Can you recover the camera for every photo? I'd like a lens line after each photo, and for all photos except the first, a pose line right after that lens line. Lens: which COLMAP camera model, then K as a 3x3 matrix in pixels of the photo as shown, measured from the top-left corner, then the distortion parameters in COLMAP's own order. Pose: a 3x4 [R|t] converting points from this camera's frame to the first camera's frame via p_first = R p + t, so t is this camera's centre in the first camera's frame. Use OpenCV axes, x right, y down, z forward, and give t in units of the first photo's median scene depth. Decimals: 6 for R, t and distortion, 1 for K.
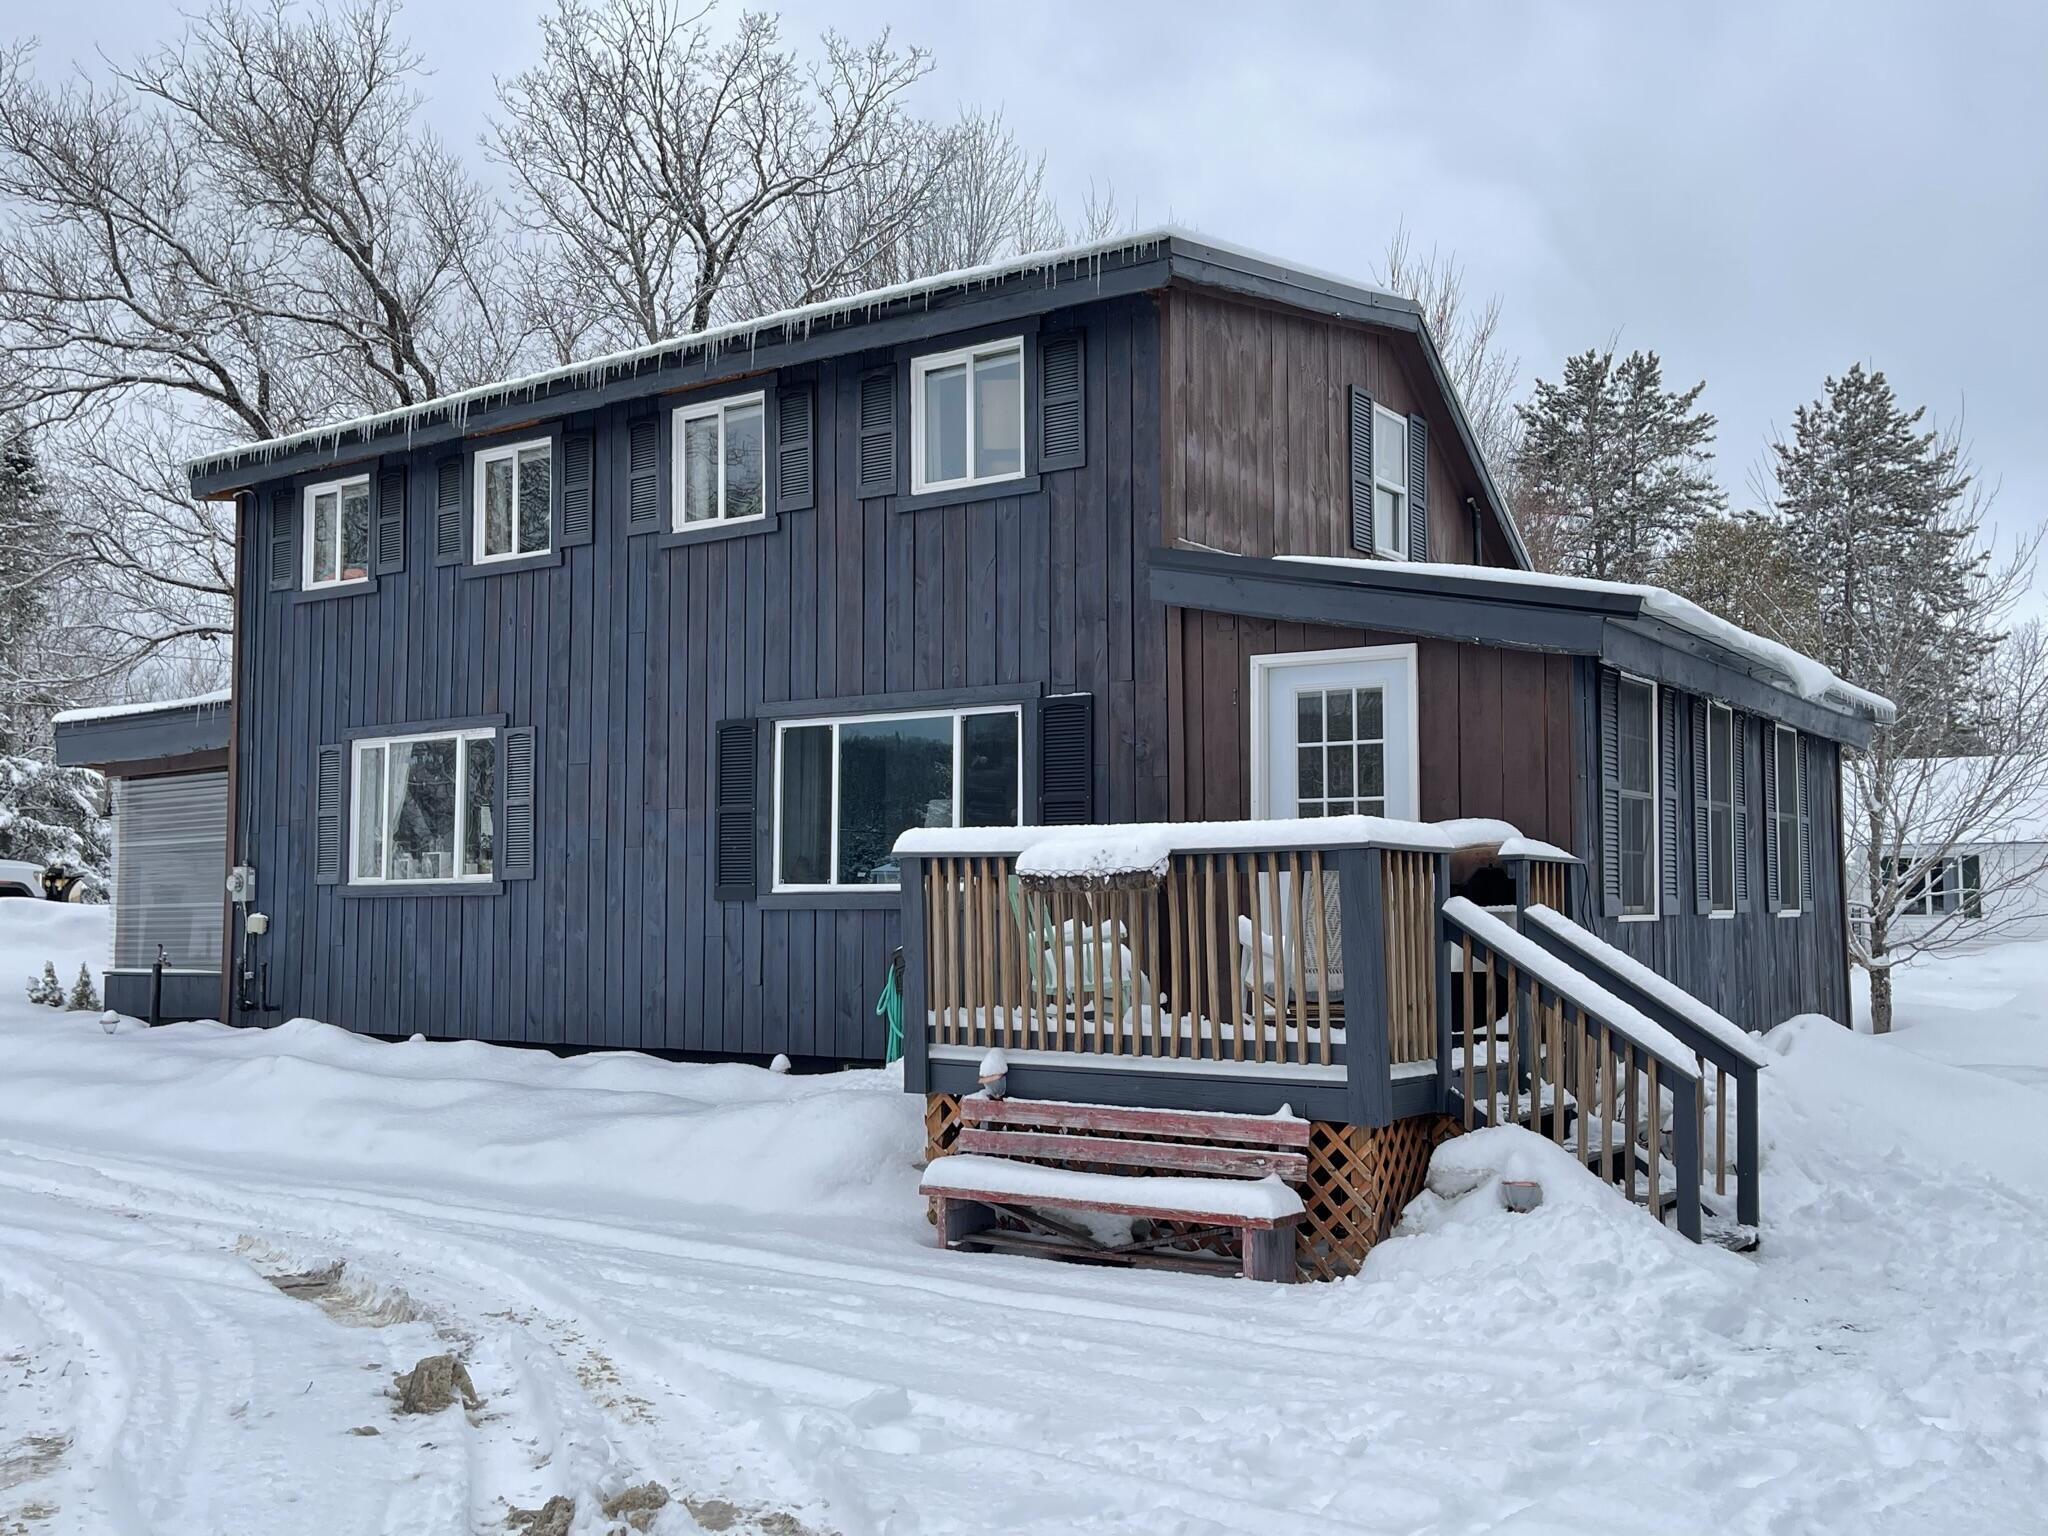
lens RADIAL K [[1855.8, 0, 1032.4], [0, 1855.8, 760.2], [0, 0, 1]] dist [0.039190, 0.000000]
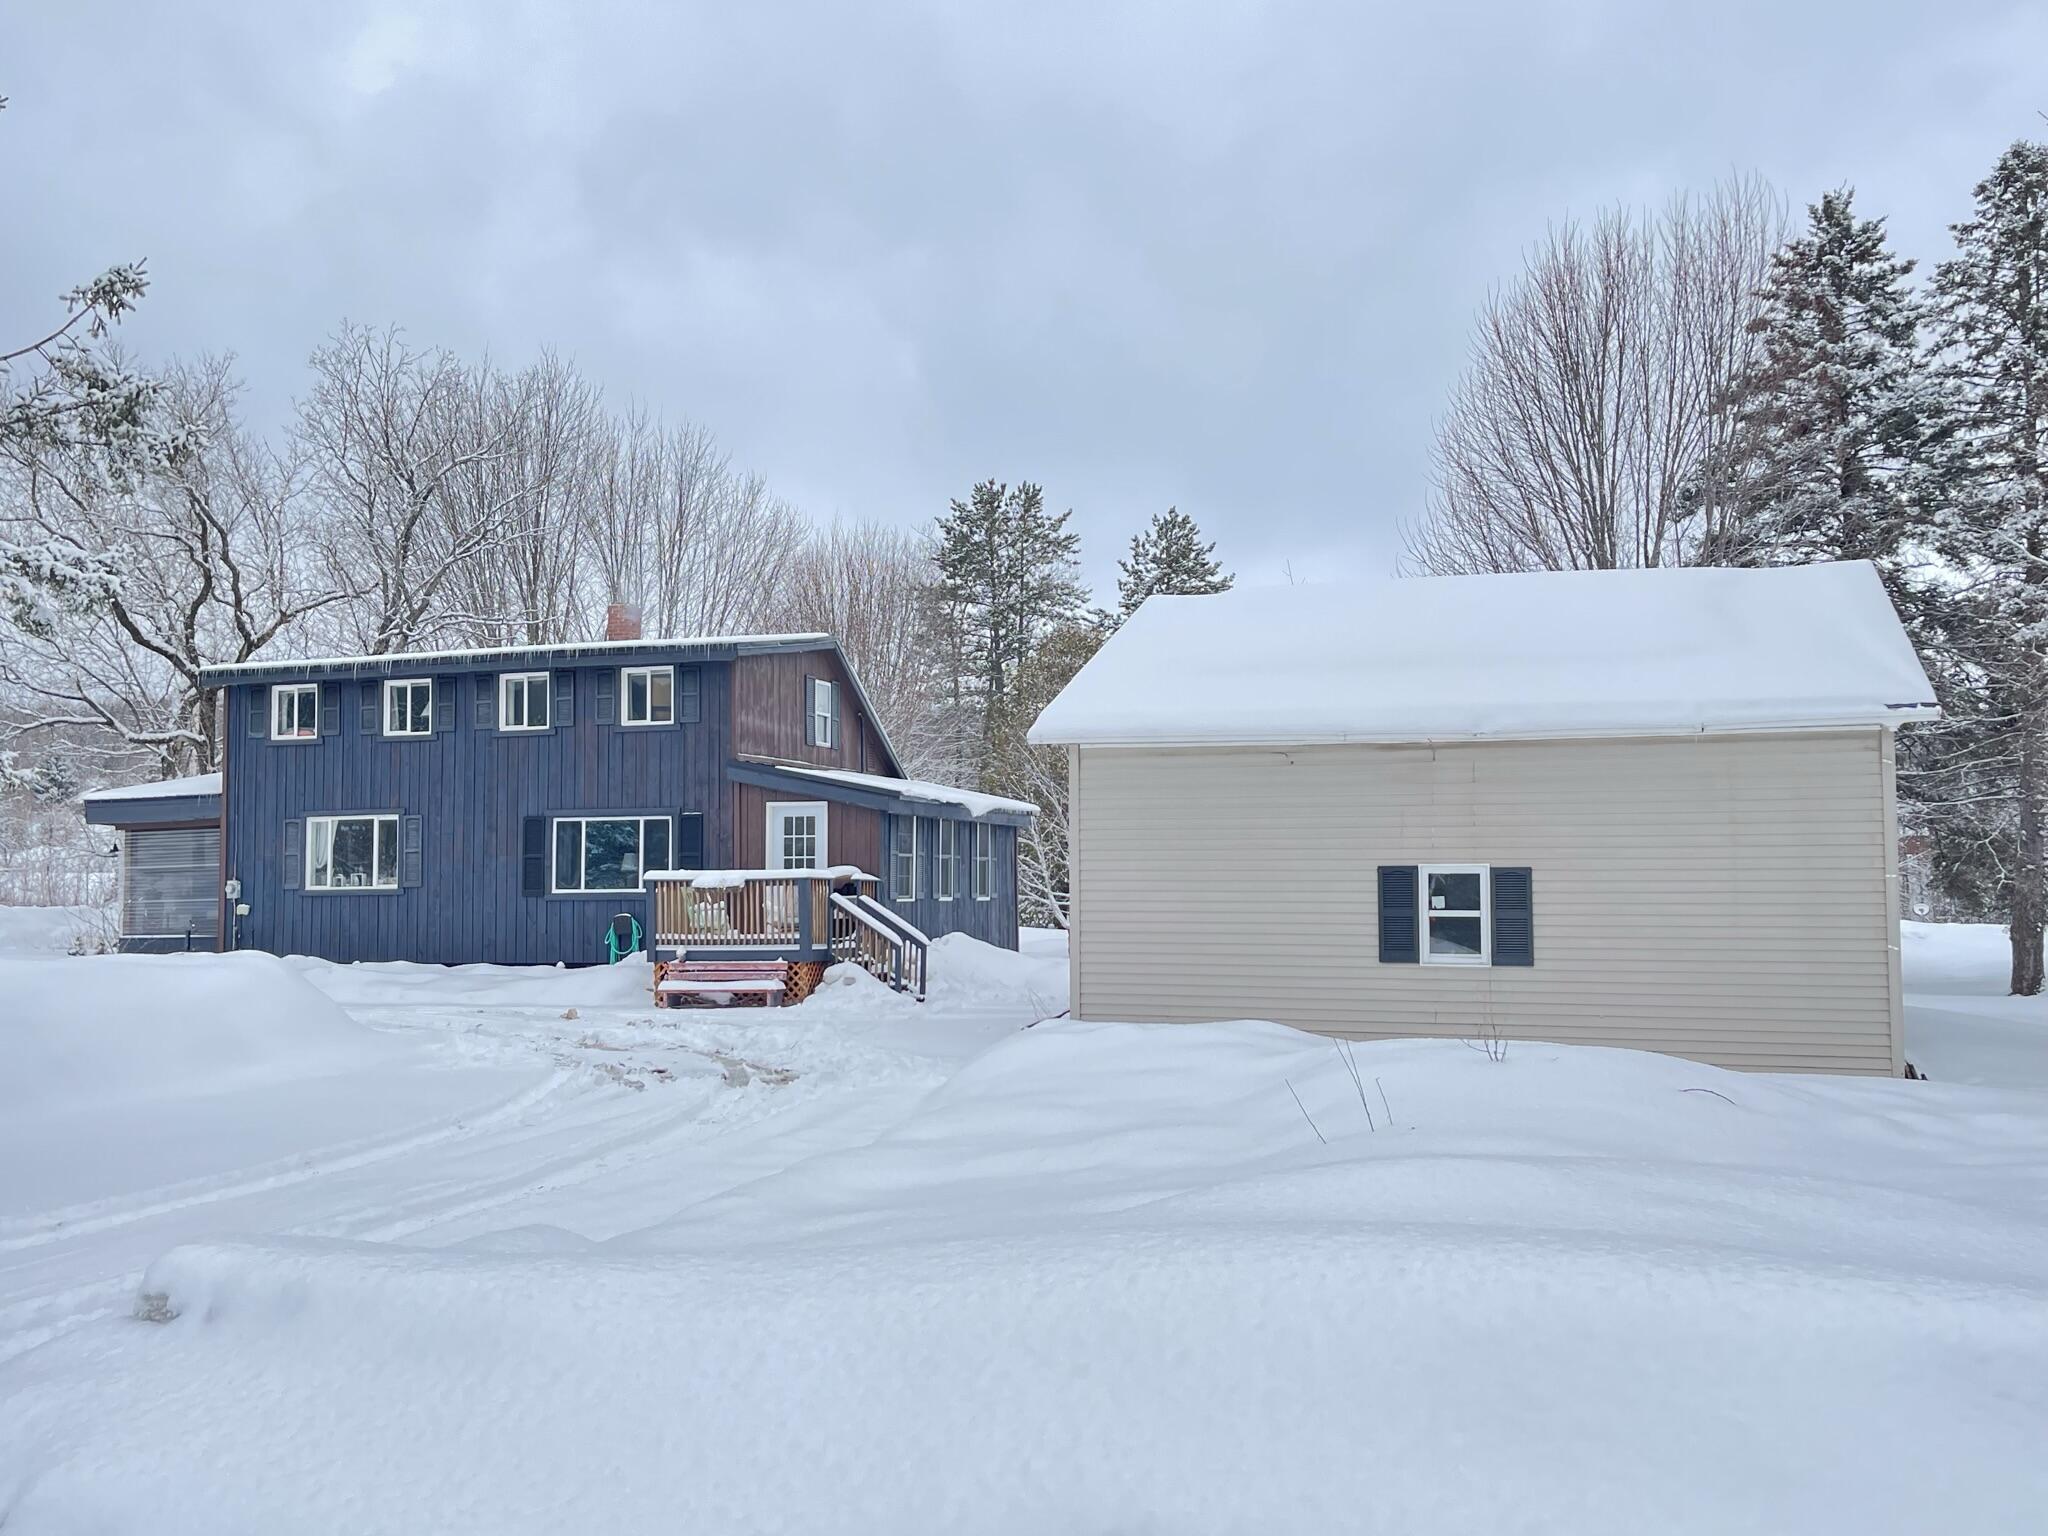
lens RADIAL K [[1855.8, 0, 1036.2], [0, 1855.8, 767.0], [0, 0, 1]] dist [0.039190, 0.000000]
pose [[0.957684, 0.016412, 0.287354, -0.240557], [-0.017909, 0.999836, 0.002582, -0.105777], [-0.287265, -0.007619, 0.957821, -1.437159]]
